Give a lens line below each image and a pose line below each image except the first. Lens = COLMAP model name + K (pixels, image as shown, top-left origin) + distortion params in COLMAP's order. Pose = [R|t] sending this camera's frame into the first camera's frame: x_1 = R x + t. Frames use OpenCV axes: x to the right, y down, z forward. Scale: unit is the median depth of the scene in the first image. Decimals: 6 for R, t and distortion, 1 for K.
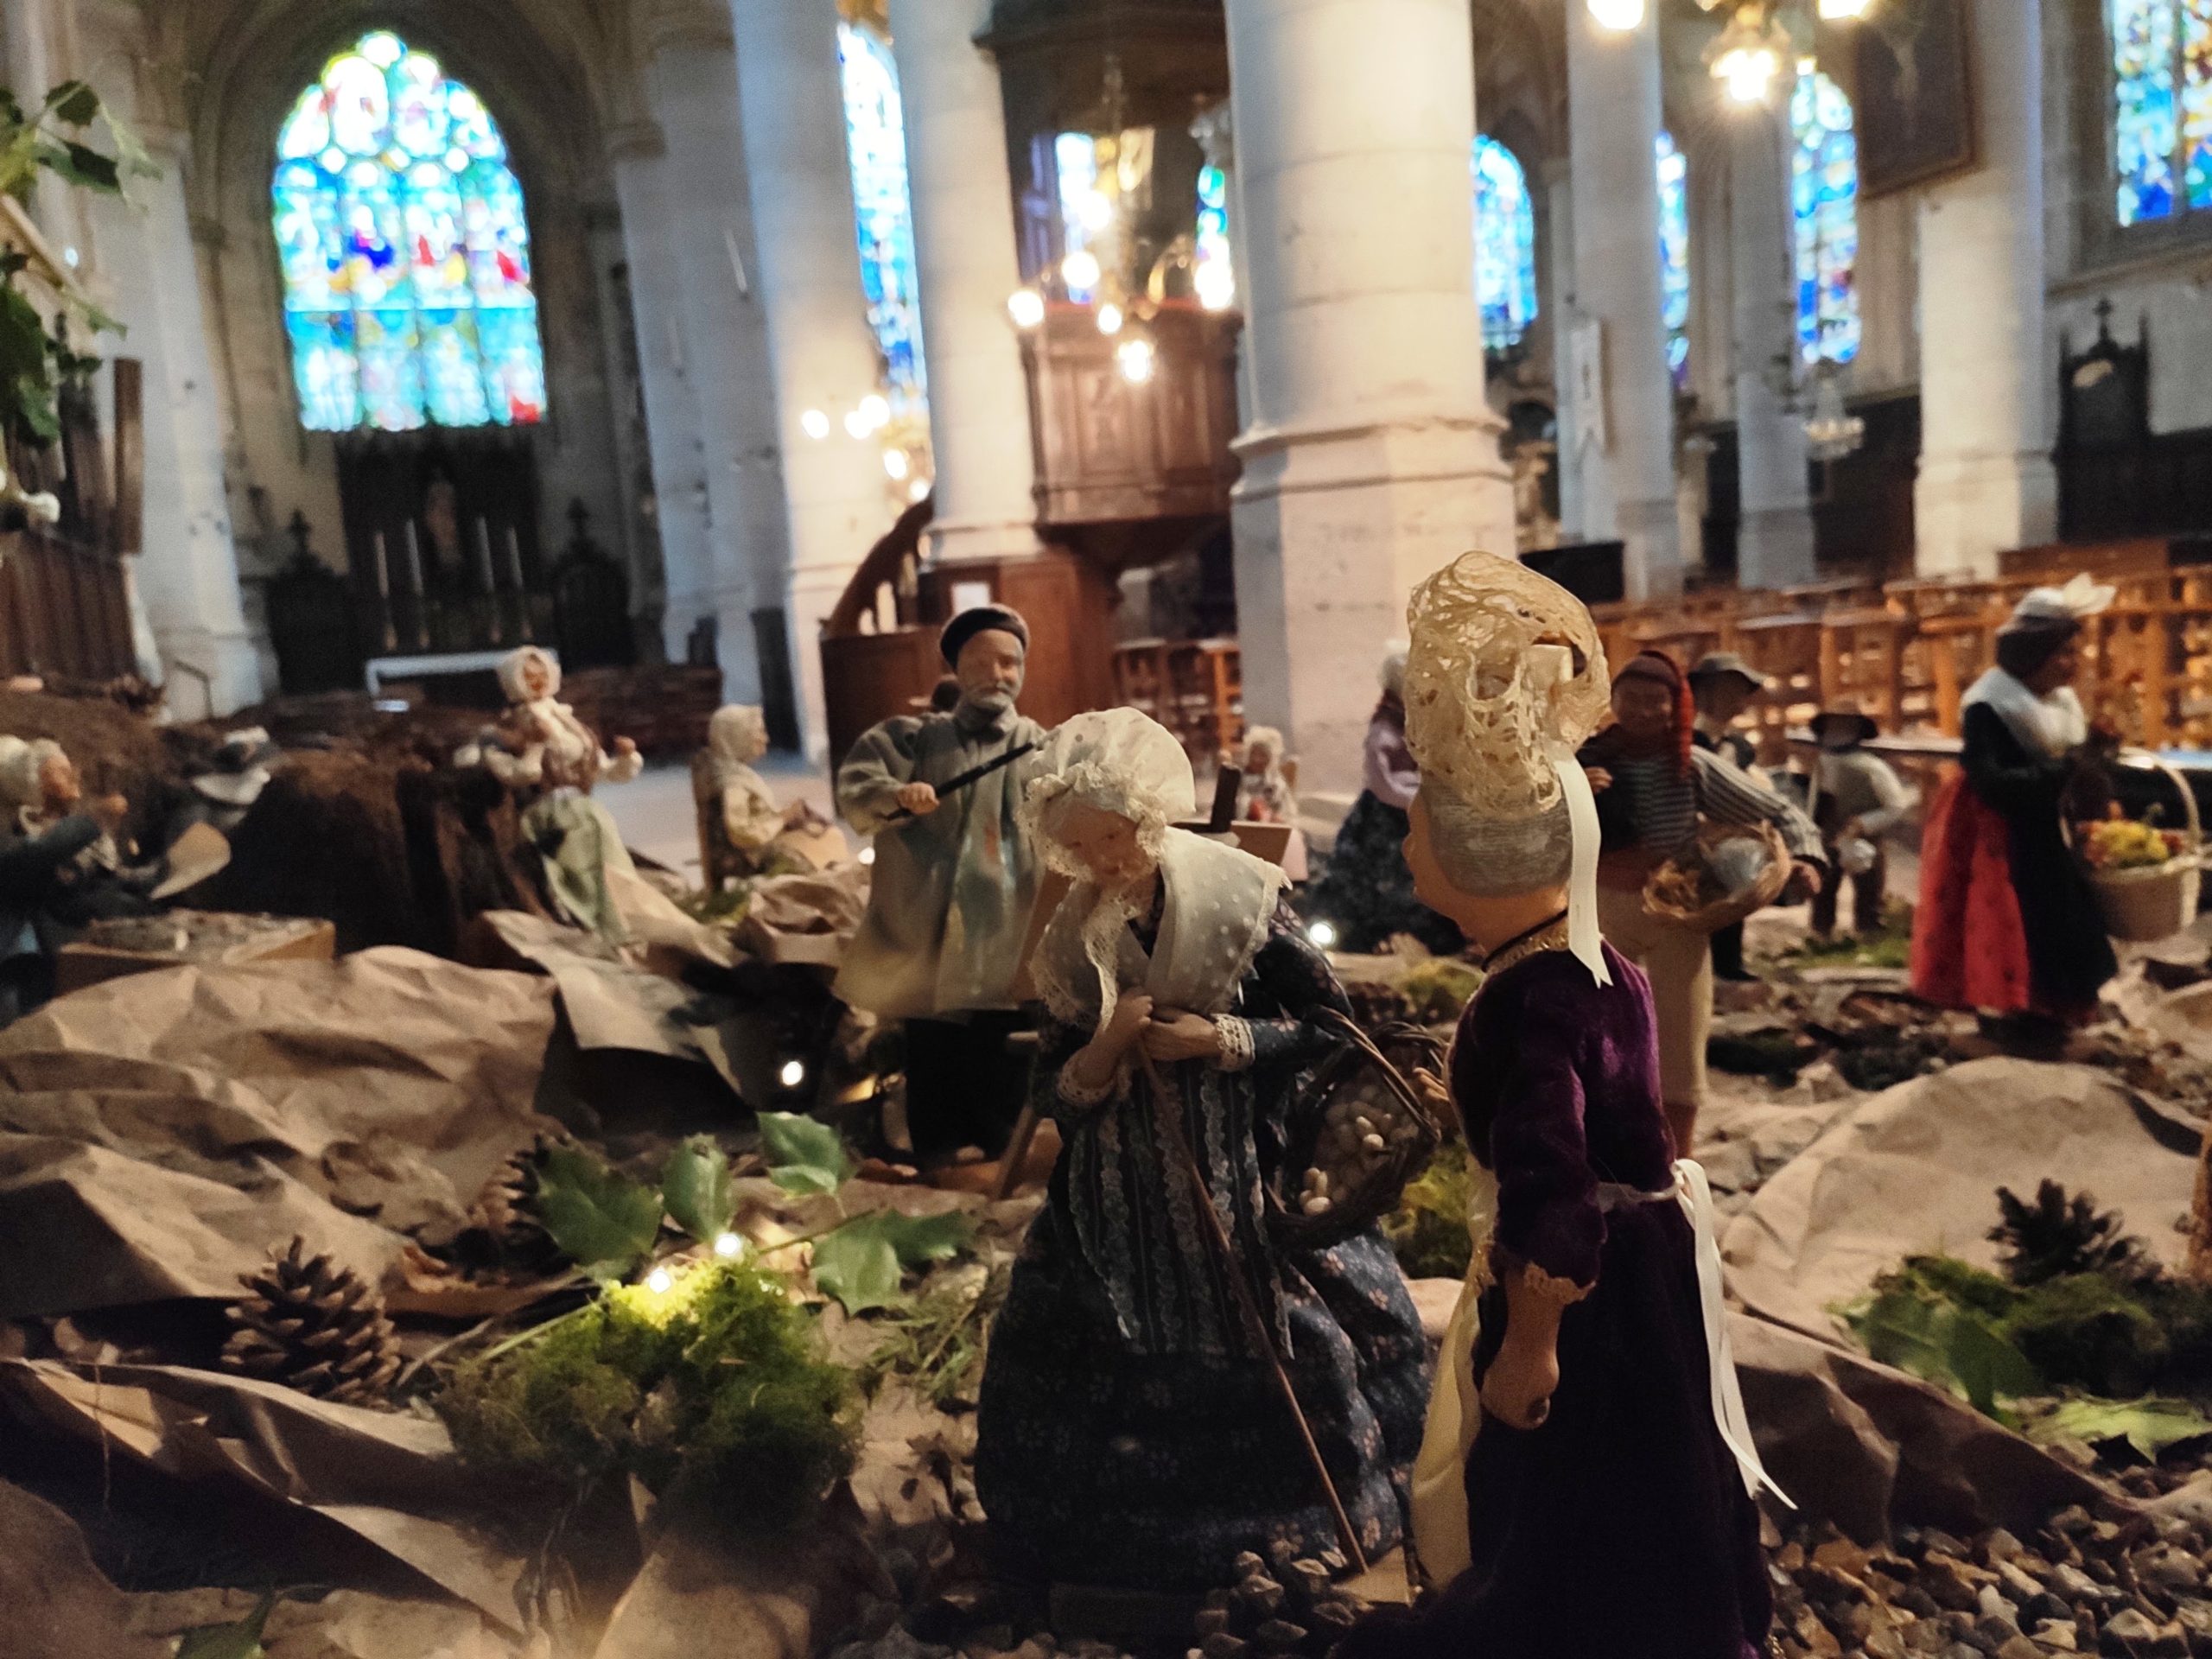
lens RADIAL K [[1677.1, 0, 1101.8], [0, 1677.1, 826.3], [0, 0, 1]] dist [0.072259, -0.105067]
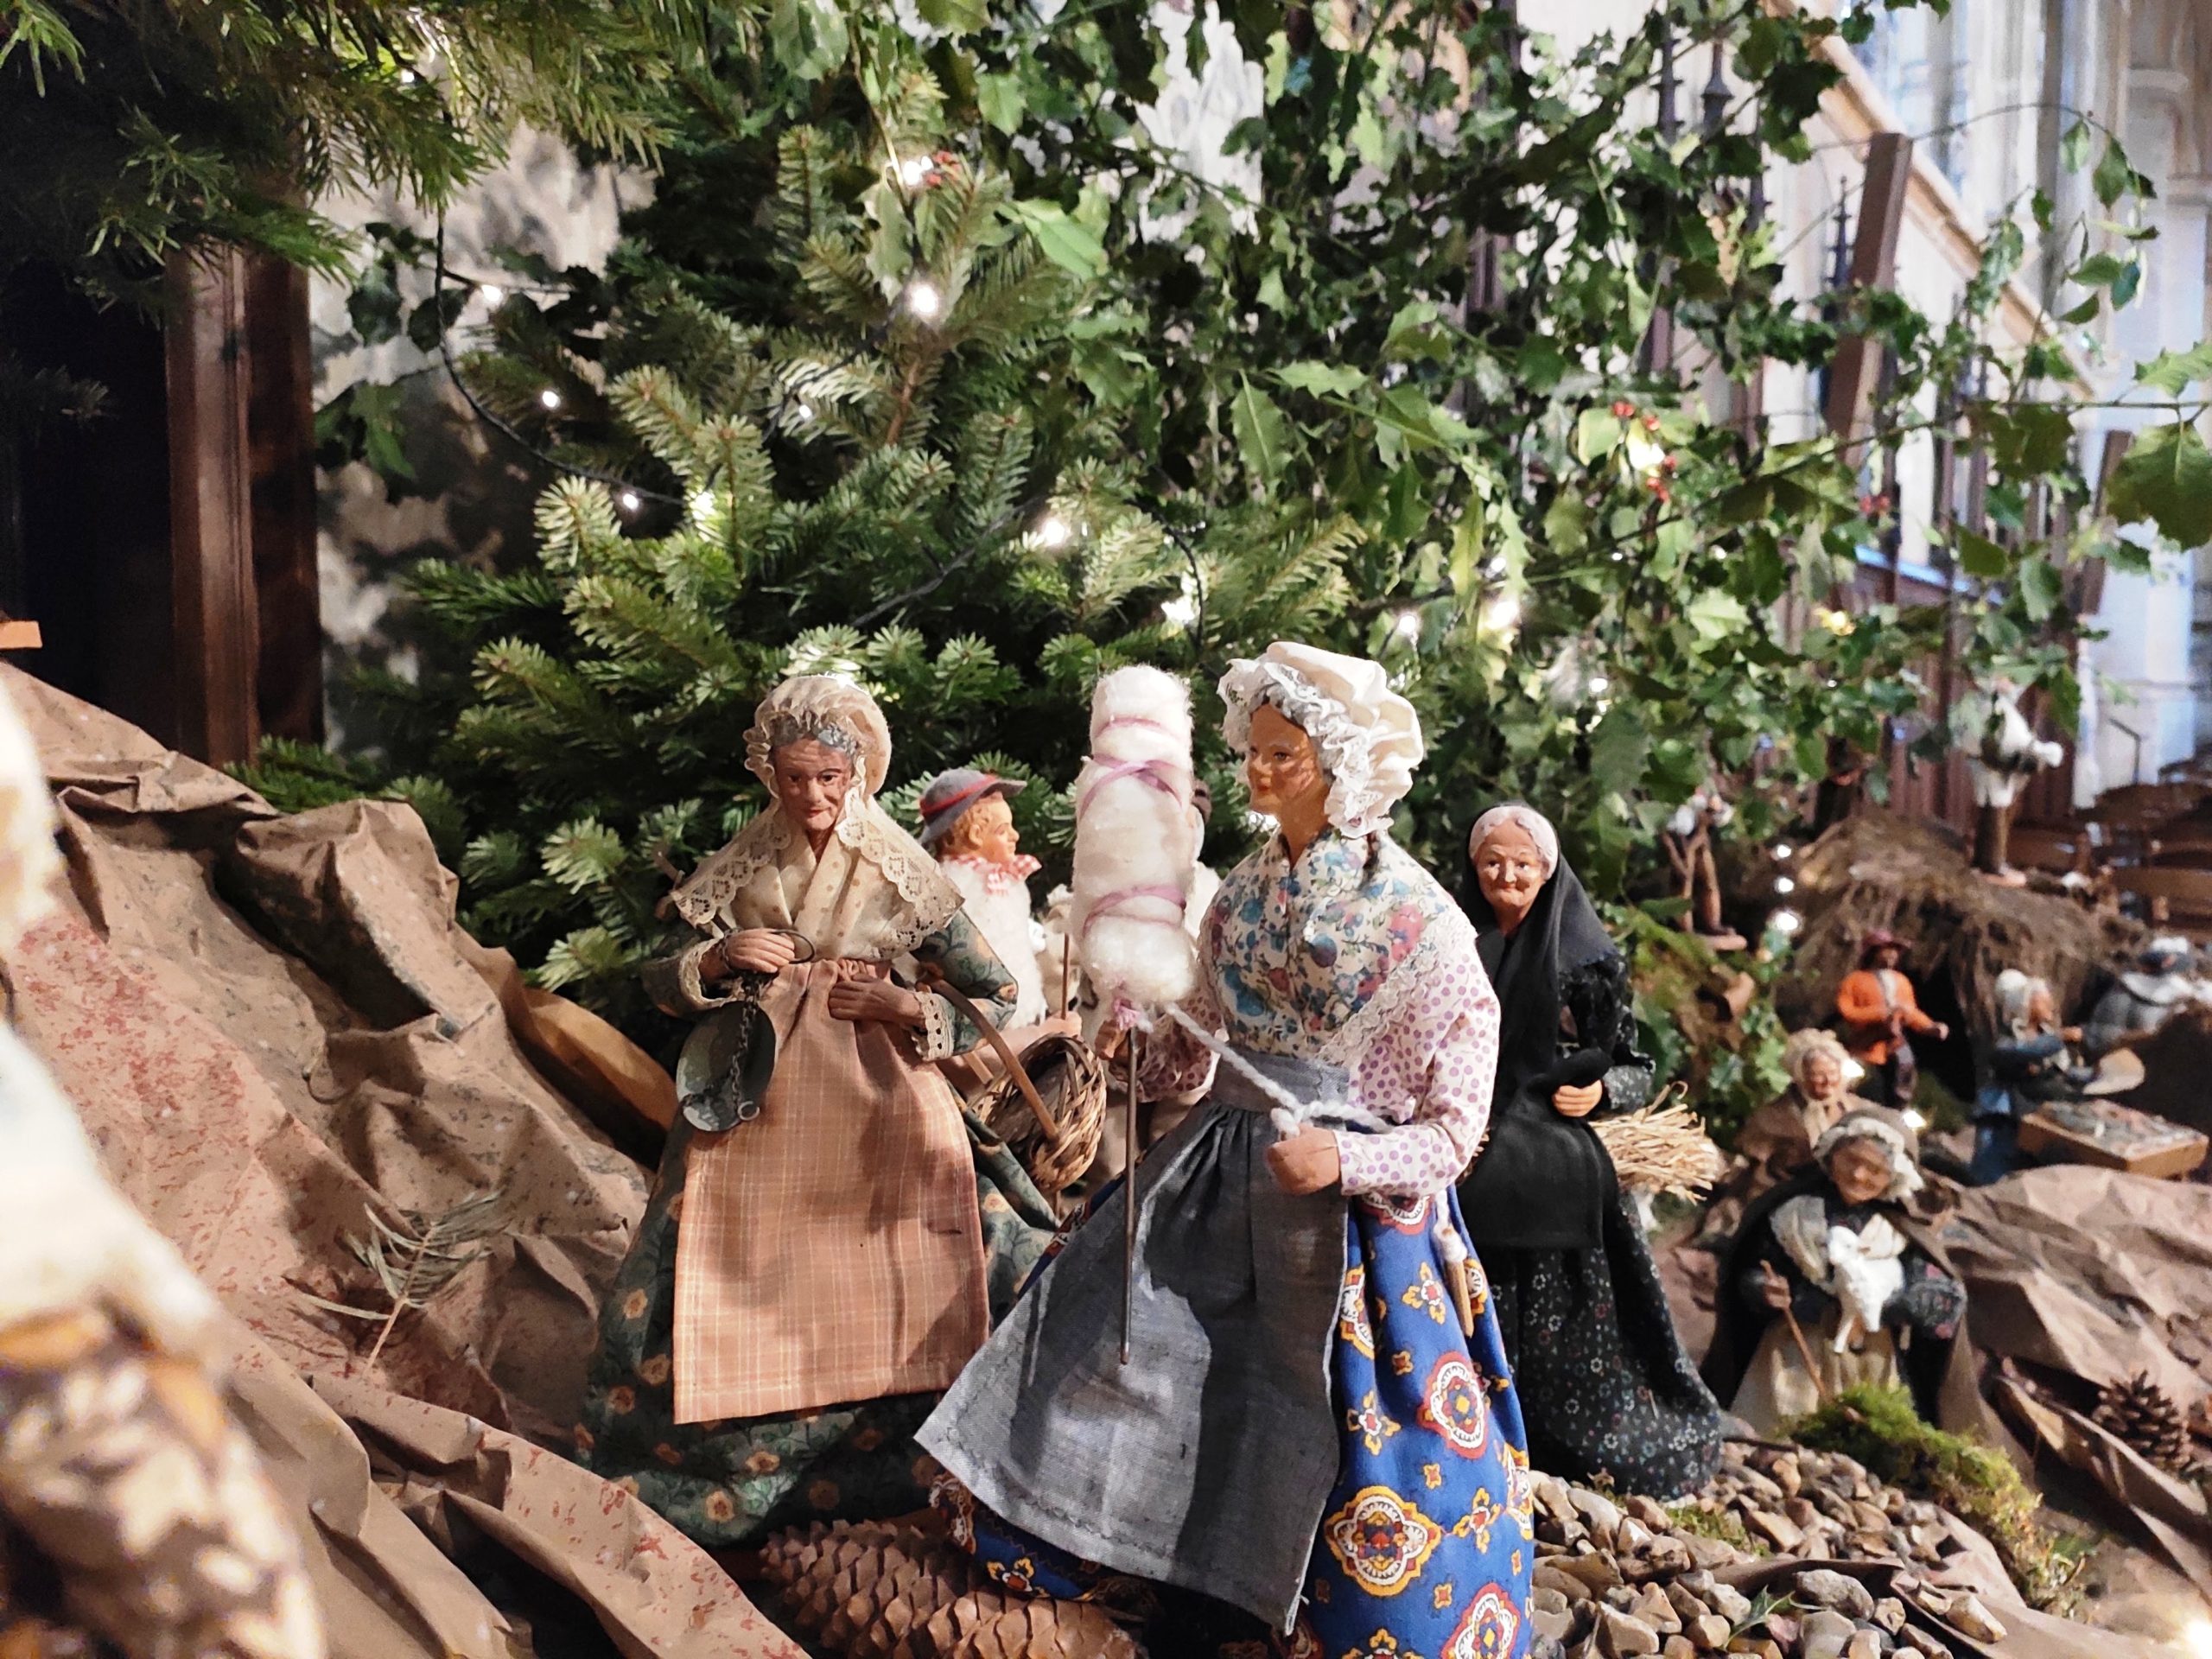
lens RADIAL K [[1677.1, 0, 1101.8], [0, 1677.1, 826.3], [0, 0, 1]] dist [0.072259, -0.105067]
pose [[0.510980, 0.136584, -0.848672, 0.350429], [-0.145895, 0.986752, 0.070964, -0.251109], [0.847121, 0.087556, 0.524137, -0.800693]]
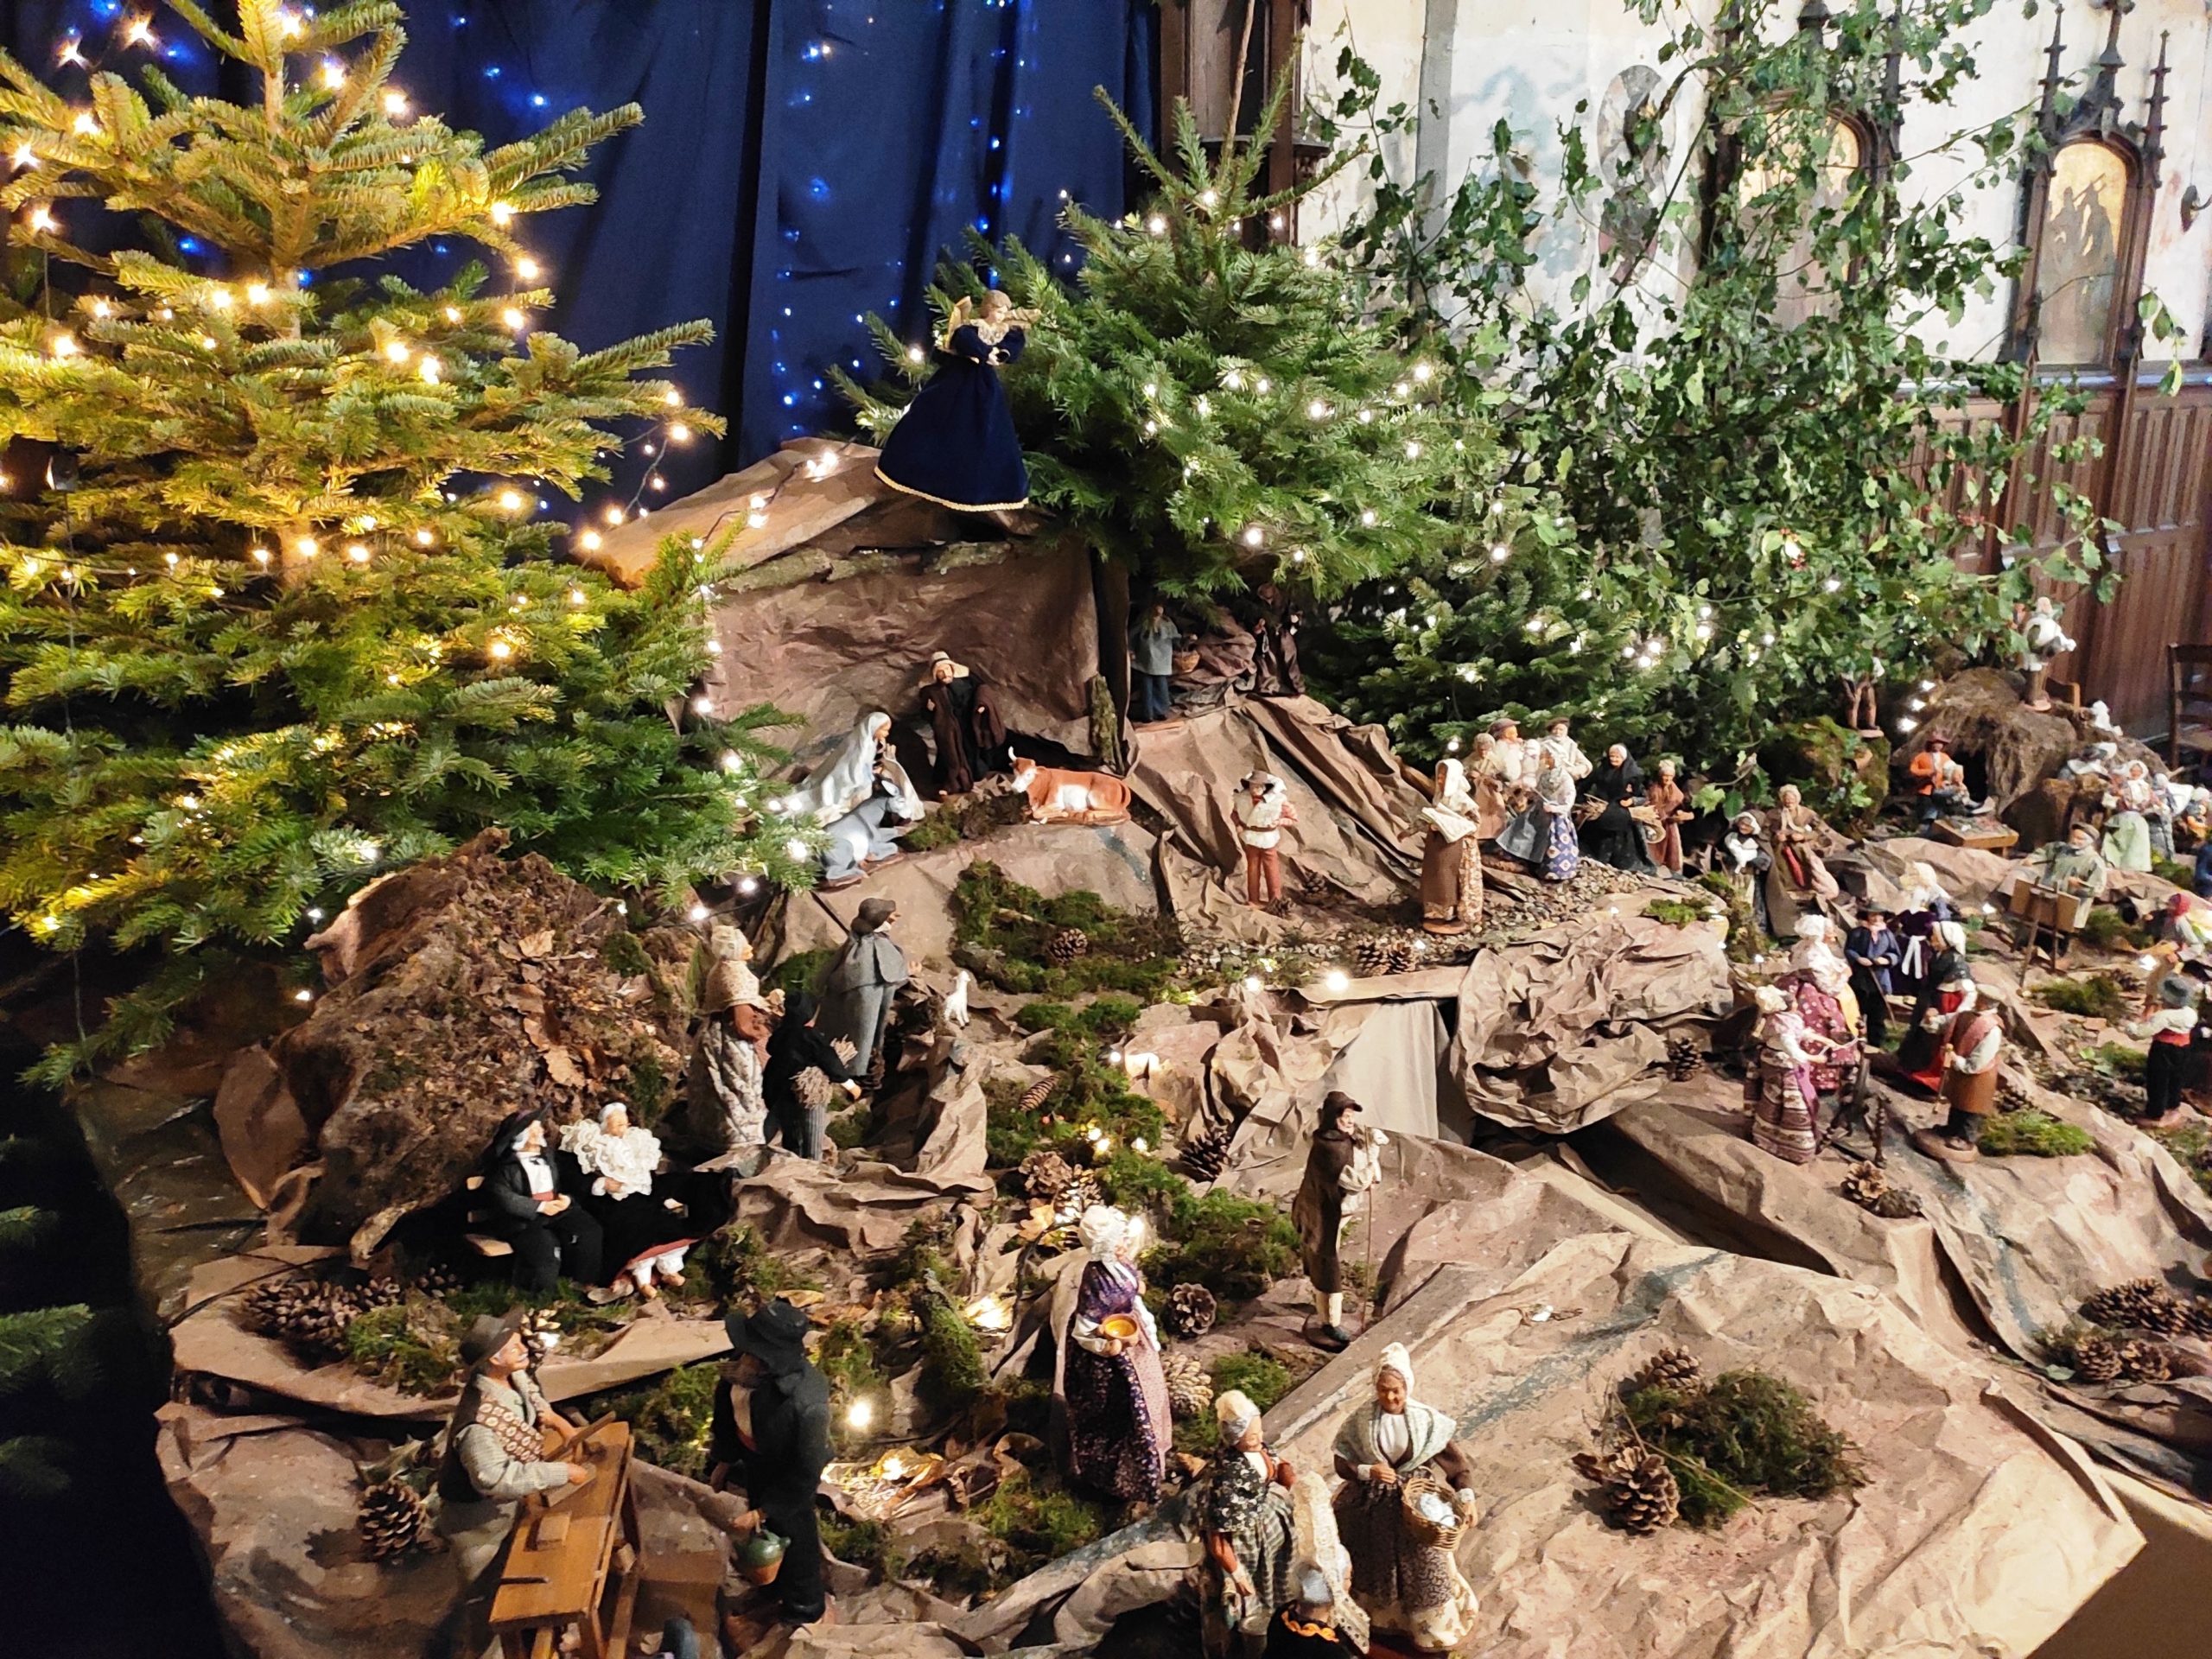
lens RADIAL K [[1677.1, 0, 1101.8], [0, 1677.1, 826.3], [0, 0, 1]] dist [0.072259, -0.105067]
pose [[0.234334, 0.328422, -0.915001, 3.474009], [-0.125614, 0.943547, 0.306498, -1.203625], [0.964007, 0.043114, 0.262360, -2.593031]]
